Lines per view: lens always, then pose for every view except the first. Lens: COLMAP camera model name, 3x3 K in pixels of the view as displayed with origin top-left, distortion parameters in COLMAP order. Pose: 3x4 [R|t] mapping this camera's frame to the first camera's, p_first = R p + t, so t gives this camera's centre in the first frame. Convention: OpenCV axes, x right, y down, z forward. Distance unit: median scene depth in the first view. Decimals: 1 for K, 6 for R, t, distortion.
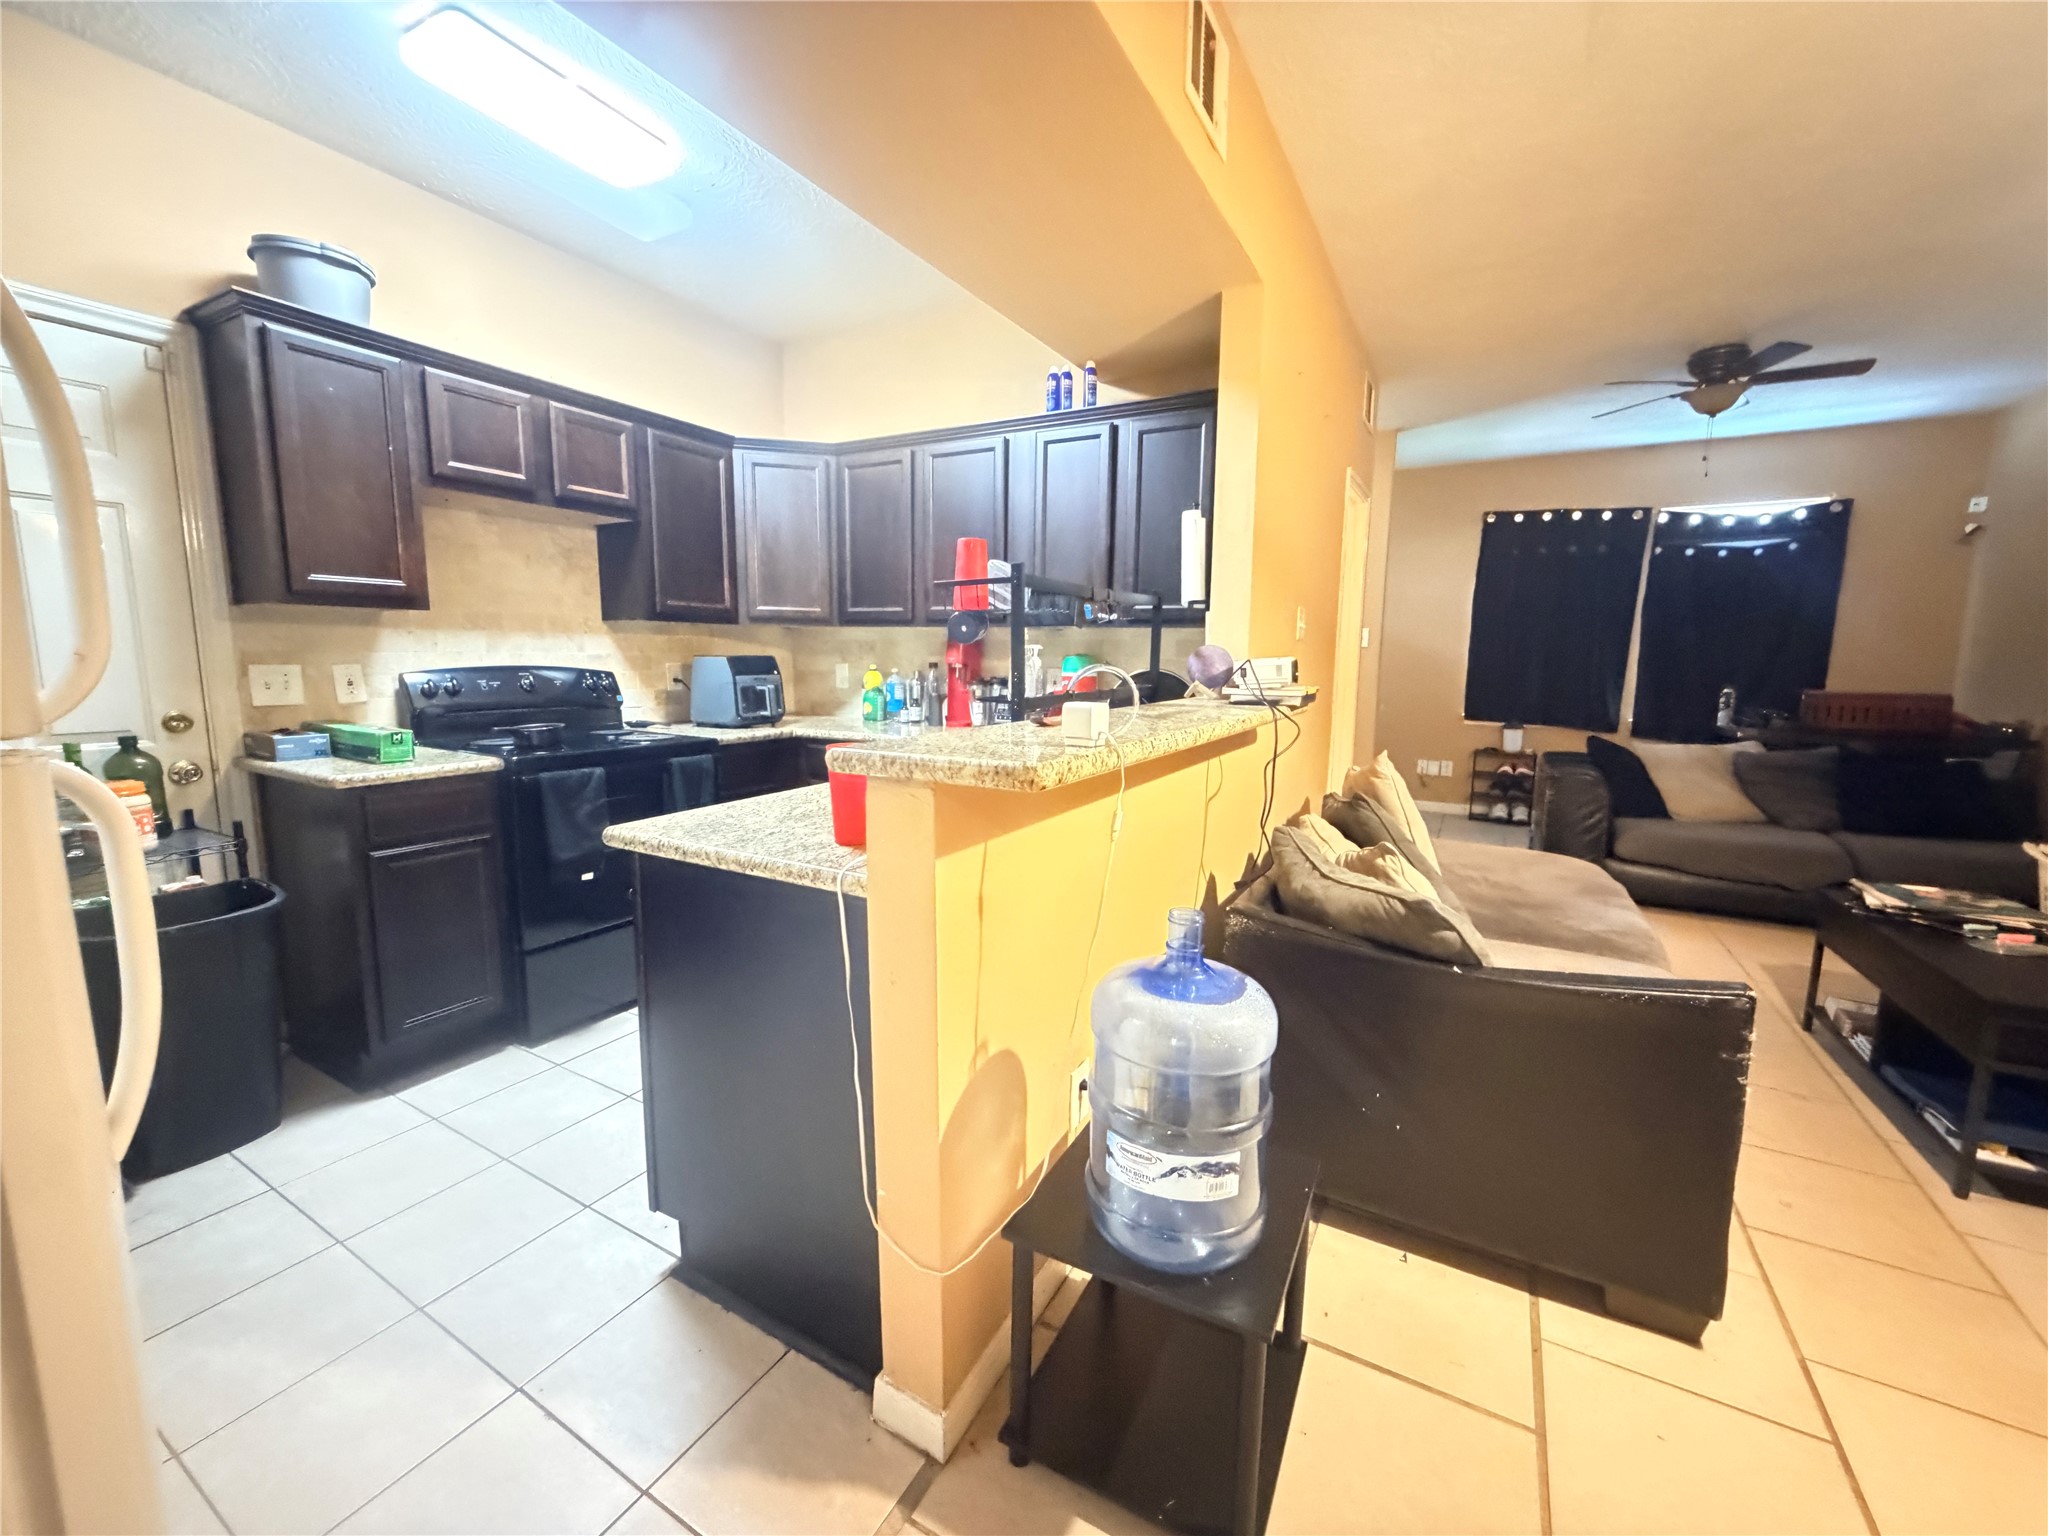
lens RADIAL K [[818.3, 0, 1017.1], [0, 818.3, 766.1], [0, 0, 1]] dist [0.001010, -0.000263]
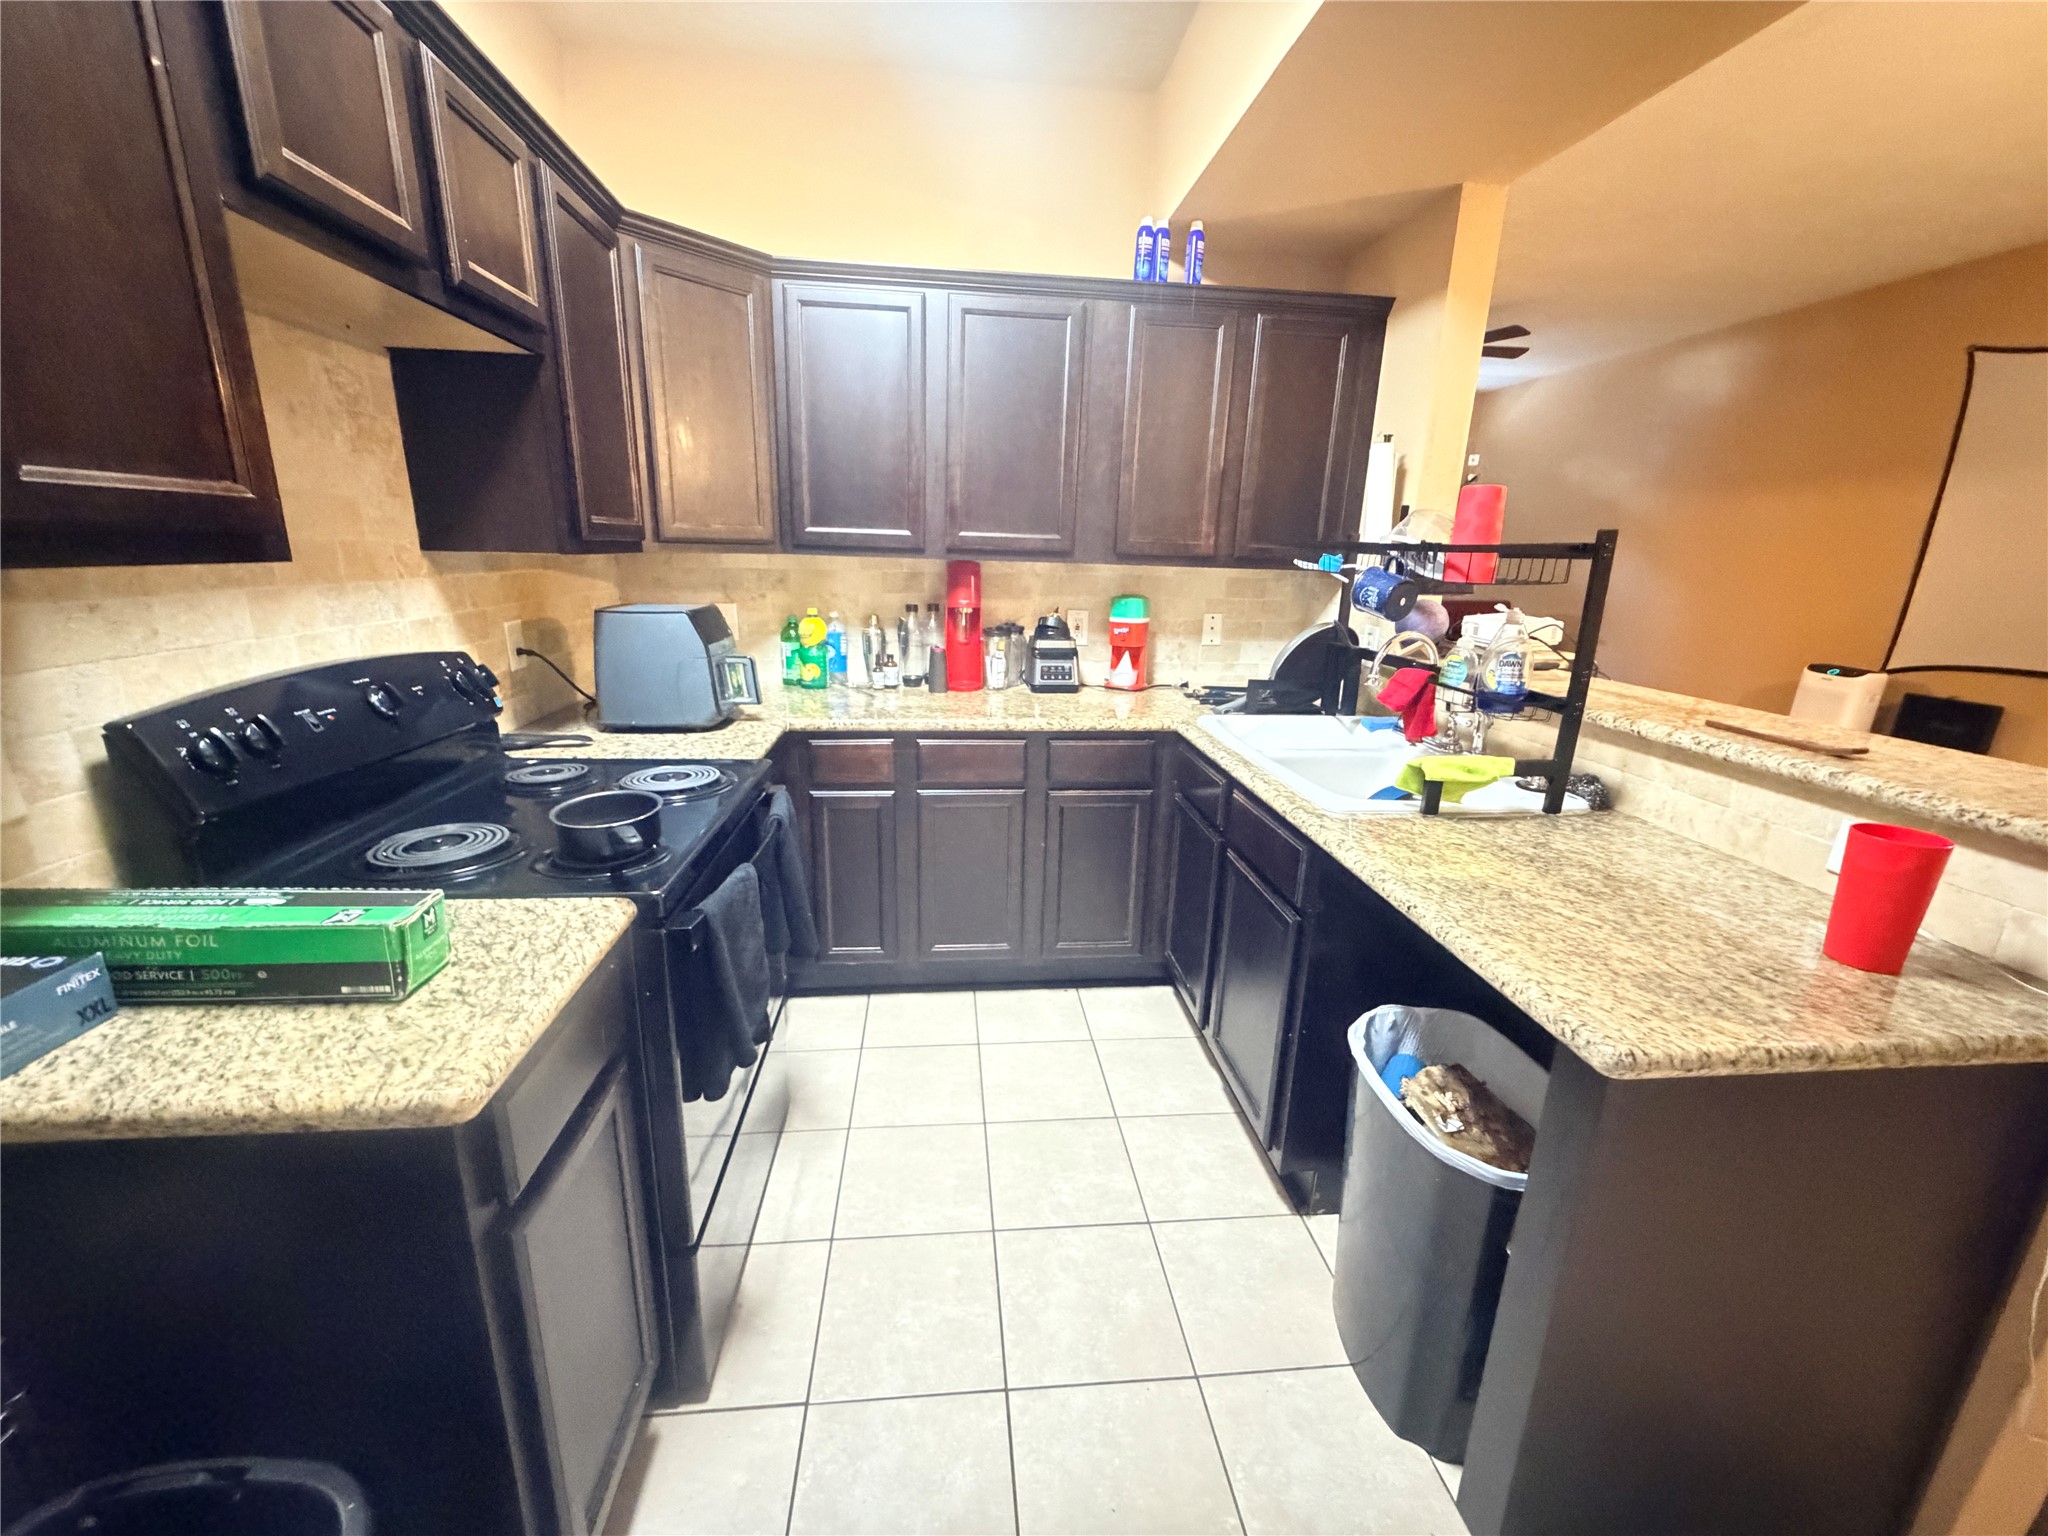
lens RADIAL K [[818.3, 0, 1017.1], [0, 818.3, 766.1], [0, 0, 1]] dist [0.001010, -0.000263]
pose [[0.816639, -0.142450, 0.559293, -0.816009], [0.065695, 0.985707, 0.155133, -0.162292], [-0.573397, -0.089945, 0.814325, 0.593661]]
